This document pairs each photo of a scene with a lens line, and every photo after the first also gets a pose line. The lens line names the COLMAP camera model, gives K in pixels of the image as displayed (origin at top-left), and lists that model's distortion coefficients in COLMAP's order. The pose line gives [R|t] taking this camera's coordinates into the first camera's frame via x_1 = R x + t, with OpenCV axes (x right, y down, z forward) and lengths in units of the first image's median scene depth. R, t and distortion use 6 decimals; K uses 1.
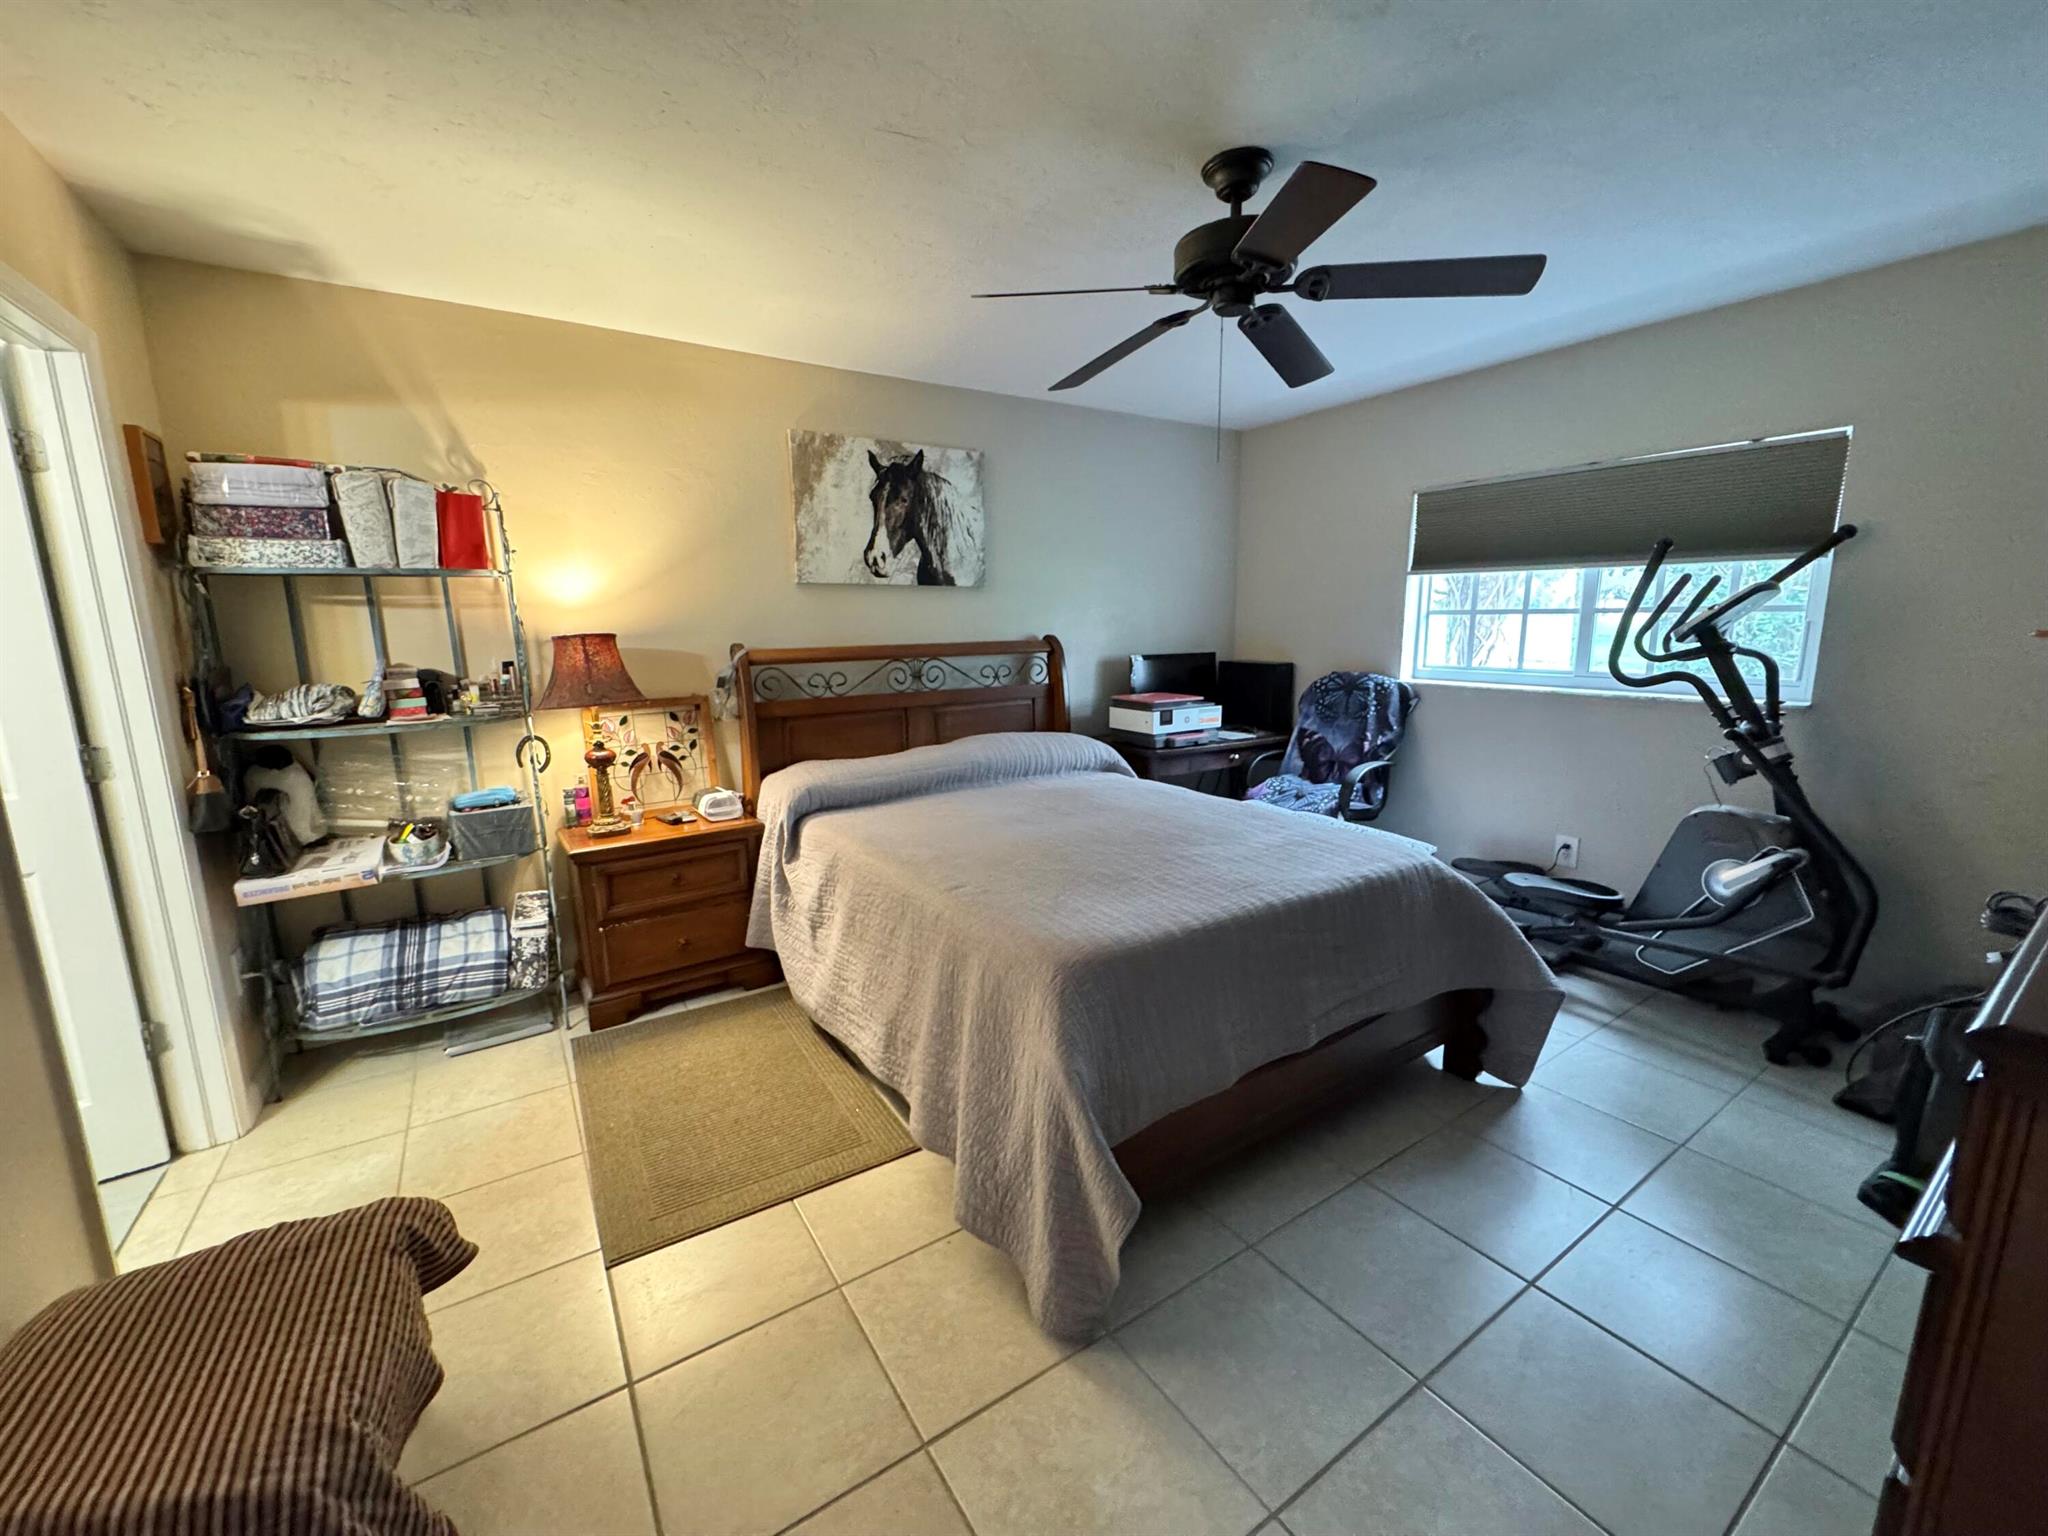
lens RADIAL K [[831.9, 0, 1021.2], [0, 831.9, 767.9], [0, 0, 1]] dist [-0.002358, 0.000811]
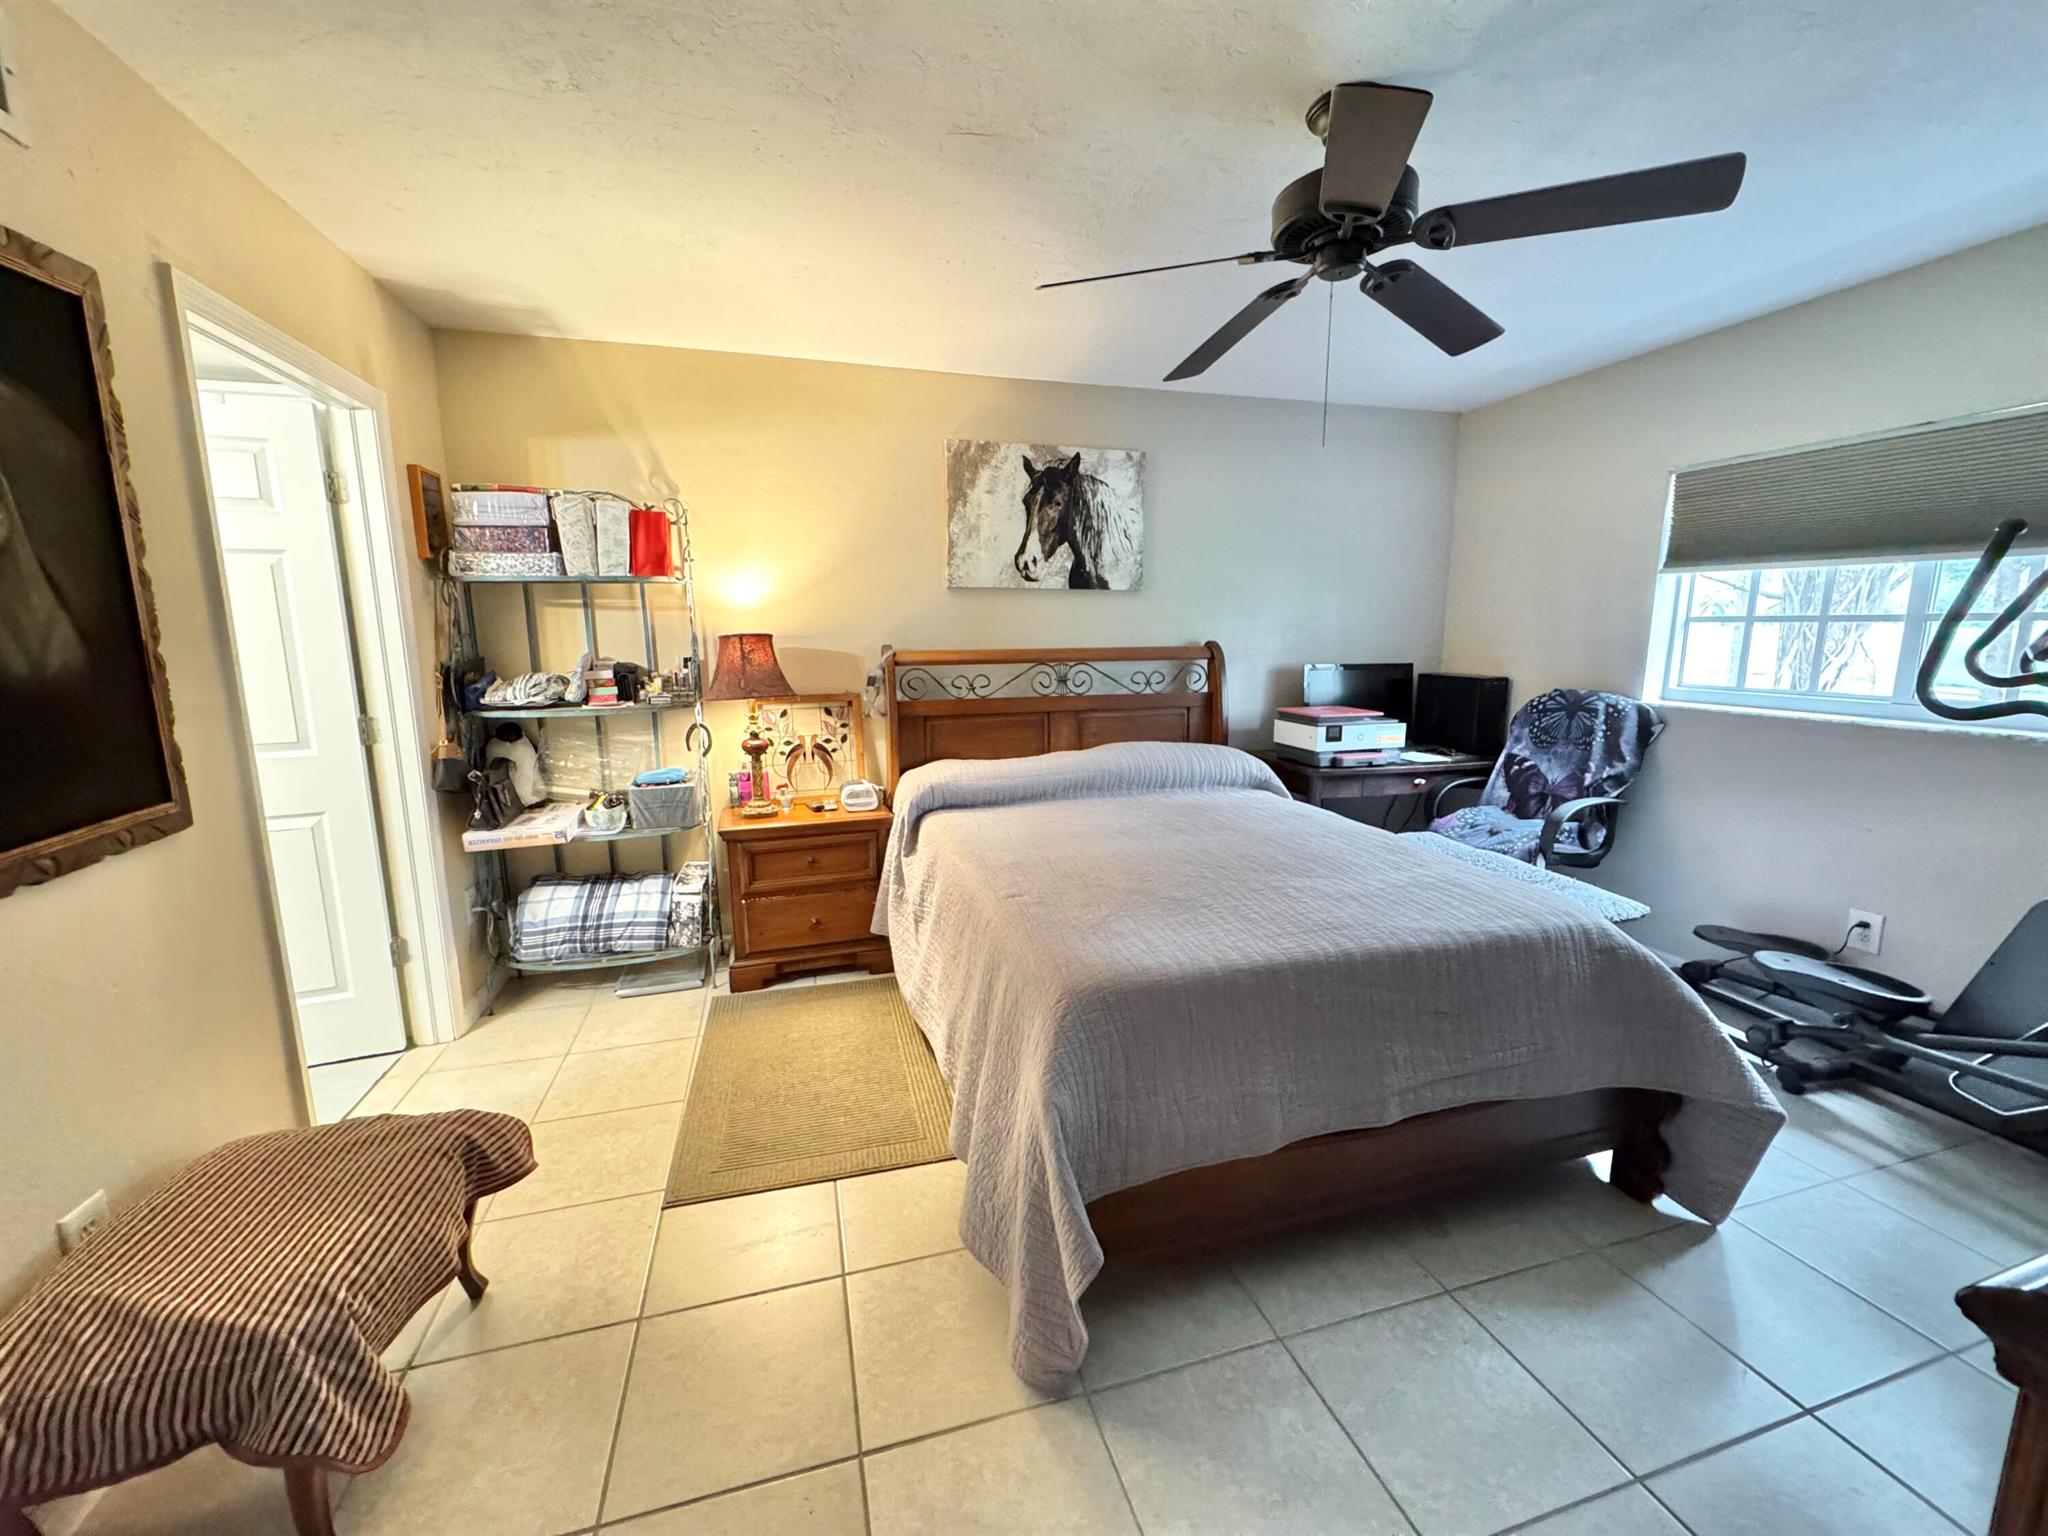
lens RADIAL K [[831.9, 0, 1024.2], [0, 831.9, 767.2], [0, 0, 1]] dist [-0.002358, 0.000811]
pose [[0.955063, 0.056652, -0.290938, 0.169342], [-0.059176, 0.998248, 0.000122, -0.006084], [0.290435, 0.017100, 0.956742, 0.053599]]
